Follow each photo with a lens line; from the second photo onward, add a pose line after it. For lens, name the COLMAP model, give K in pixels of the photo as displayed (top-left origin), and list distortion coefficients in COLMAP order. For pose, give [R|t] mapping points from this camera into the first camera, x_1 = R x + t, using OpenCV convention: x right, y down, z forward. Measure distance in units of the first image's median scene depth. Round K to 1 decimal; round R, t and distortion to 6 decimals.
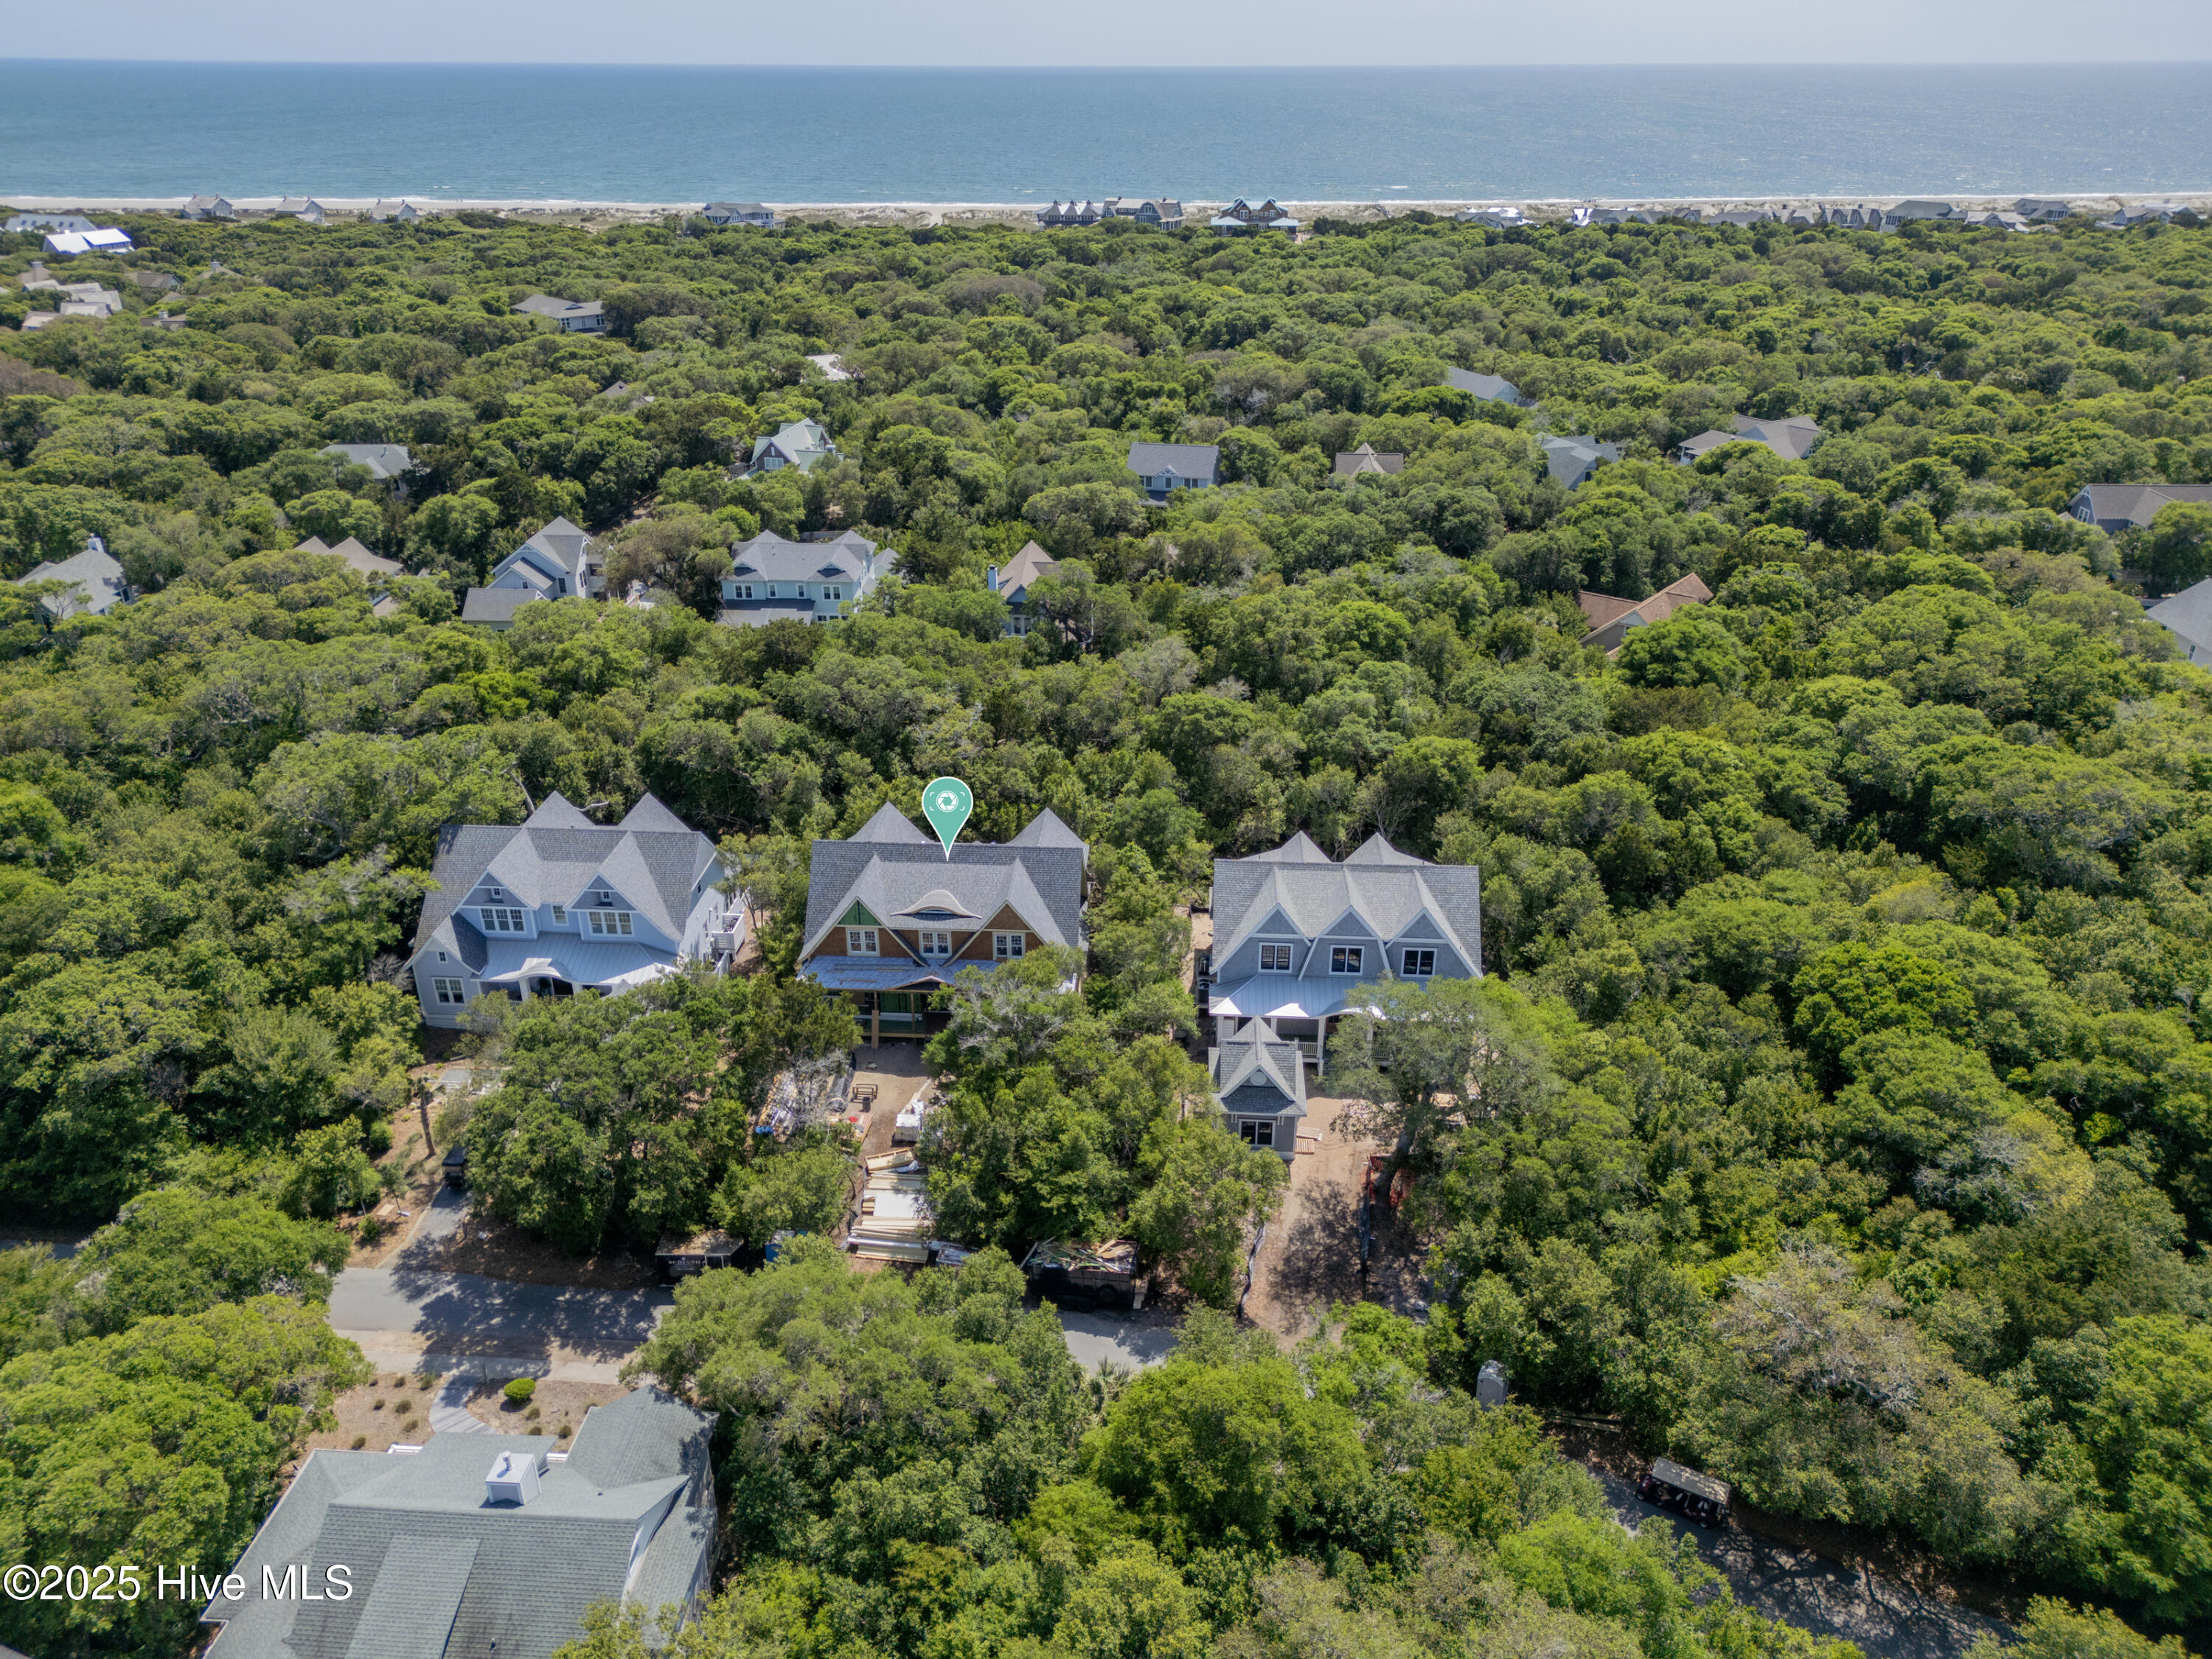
lens RADIAL K [[1570.3, 0, 1106.0], [0, 1570.3, 829.5], [0, 0, 1]] dist [0.053463, -0.047726]
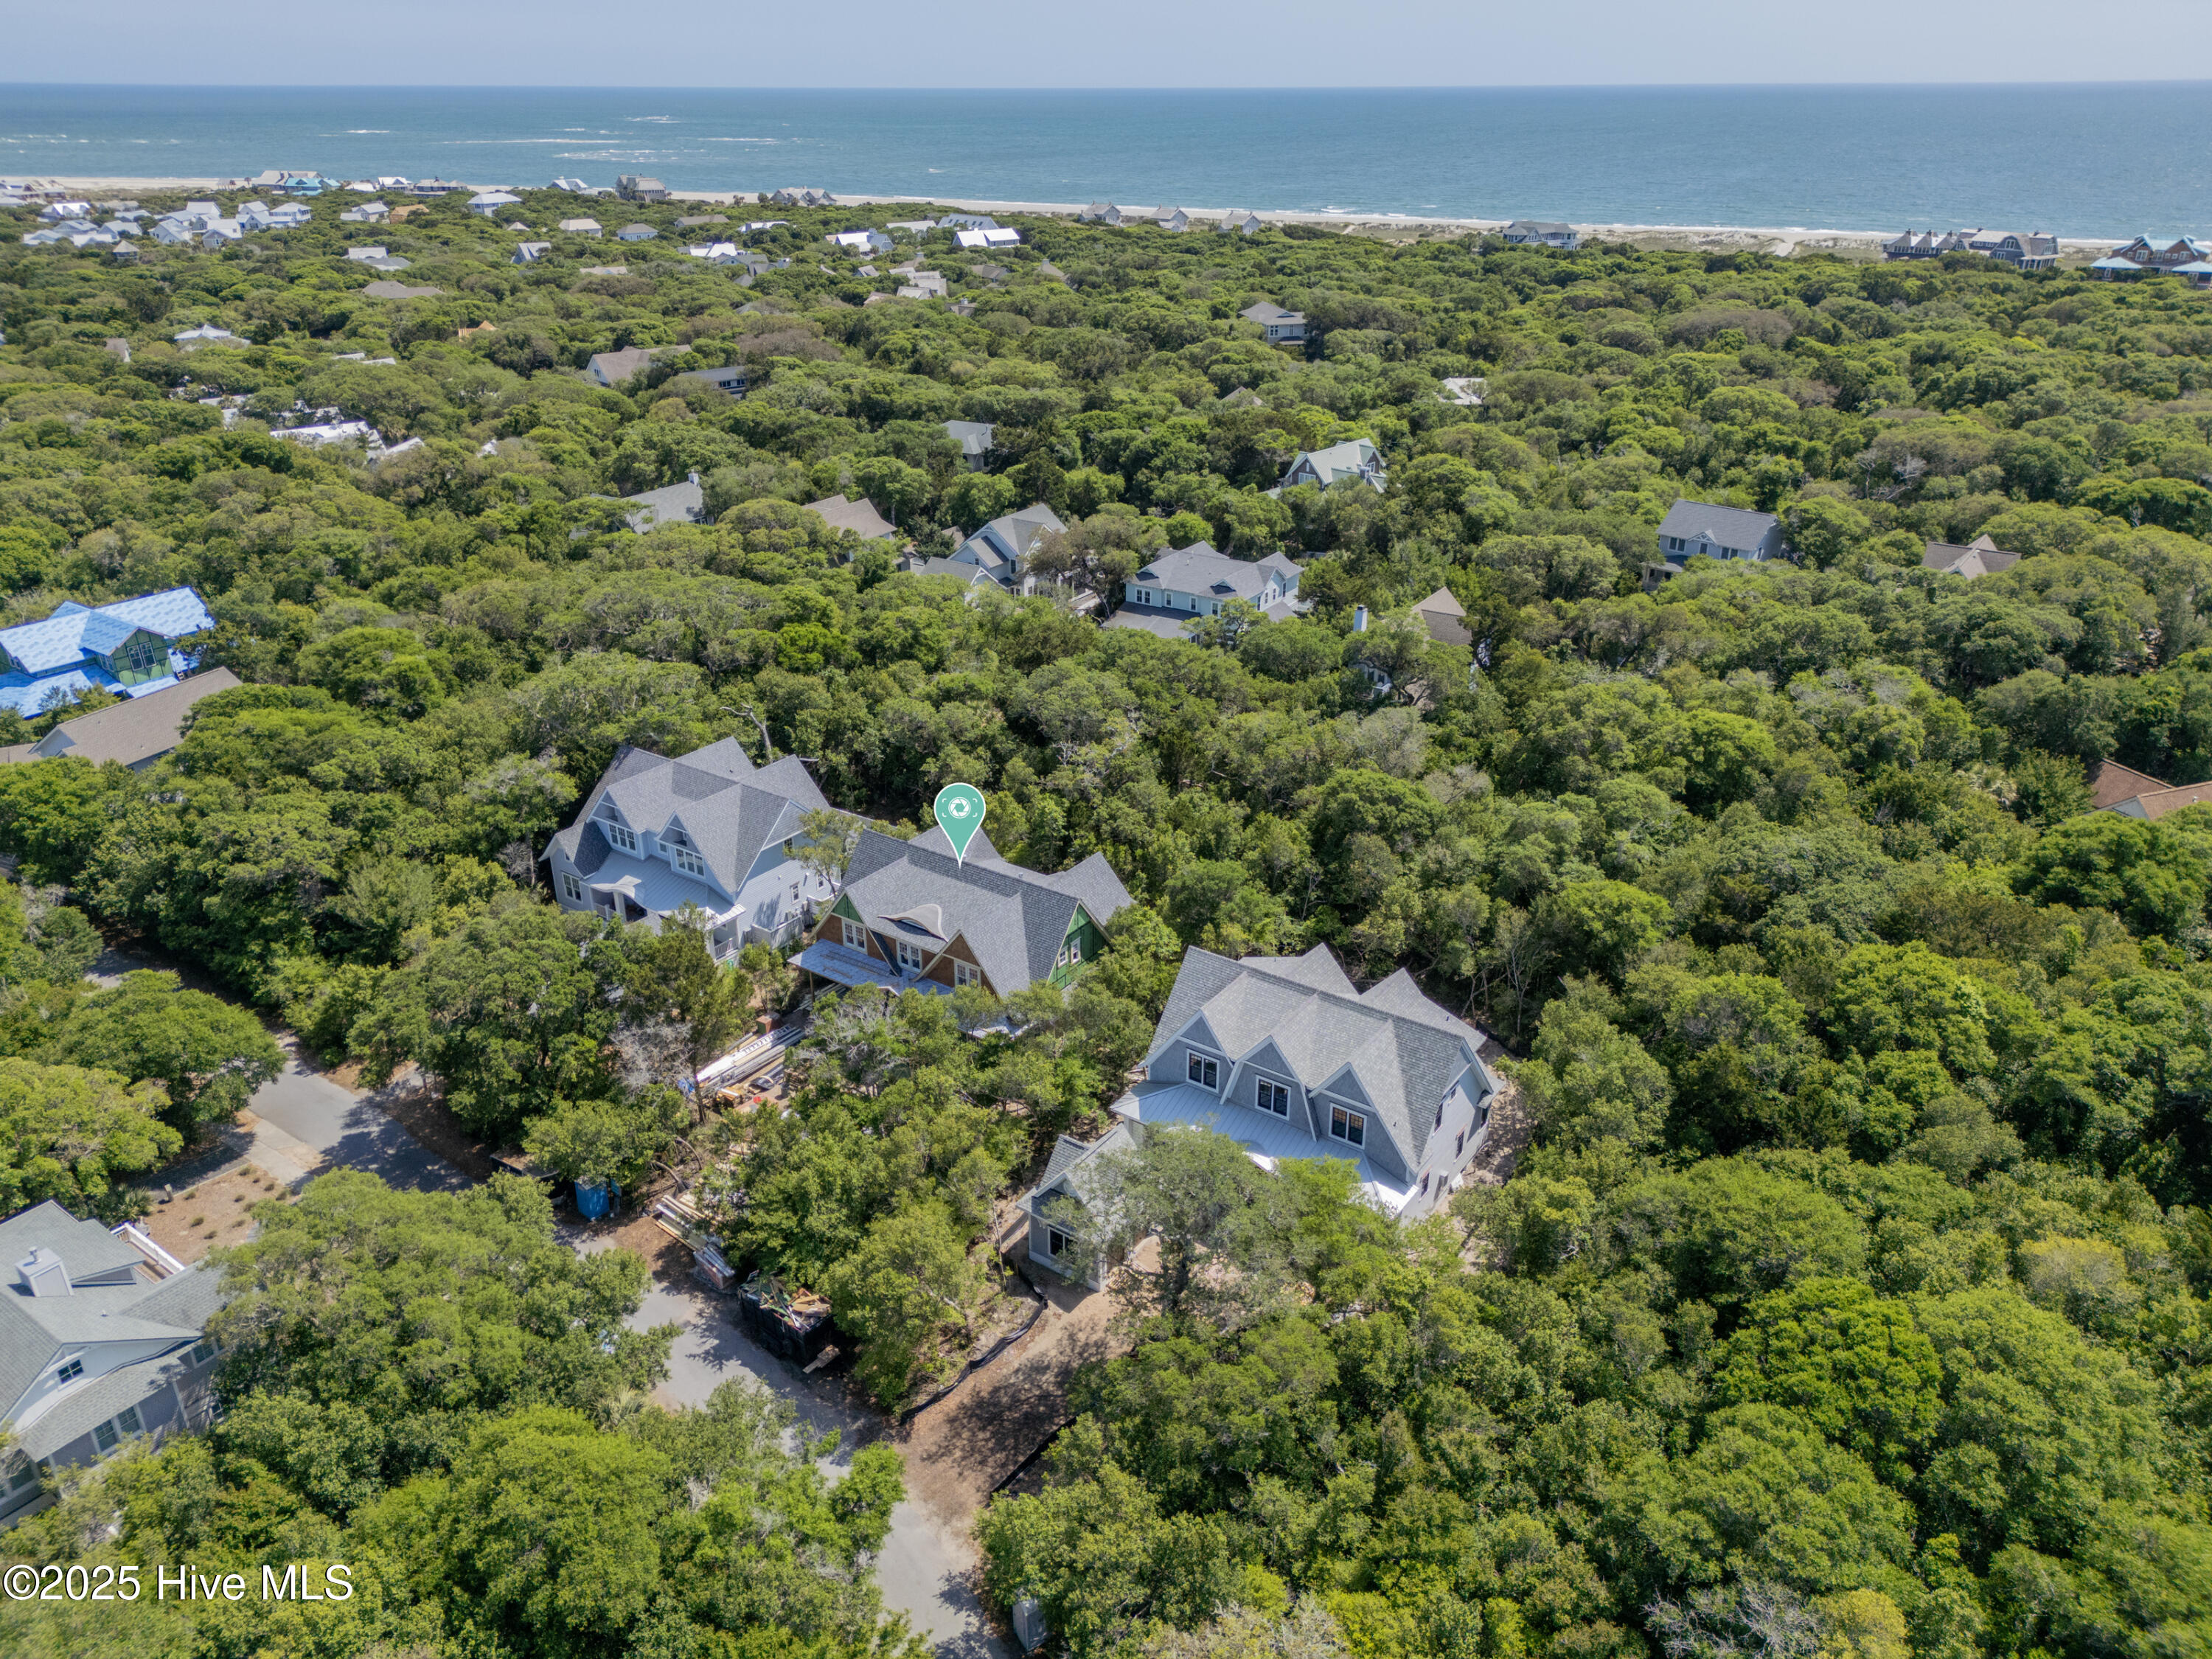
lens RADIAL K [[1570.3, 0, 1106.0], [0, 1570.3, 829.5], [0, 0, 1]] dist [0.053463, -0.047726]
pose [[0.852307, 0.220253, -0.474407, 0.242691], [-0.225453, 0.973132, 0.046753, -0.042819], [0.471958, 0.067109, 0.879063, 0.102037]]
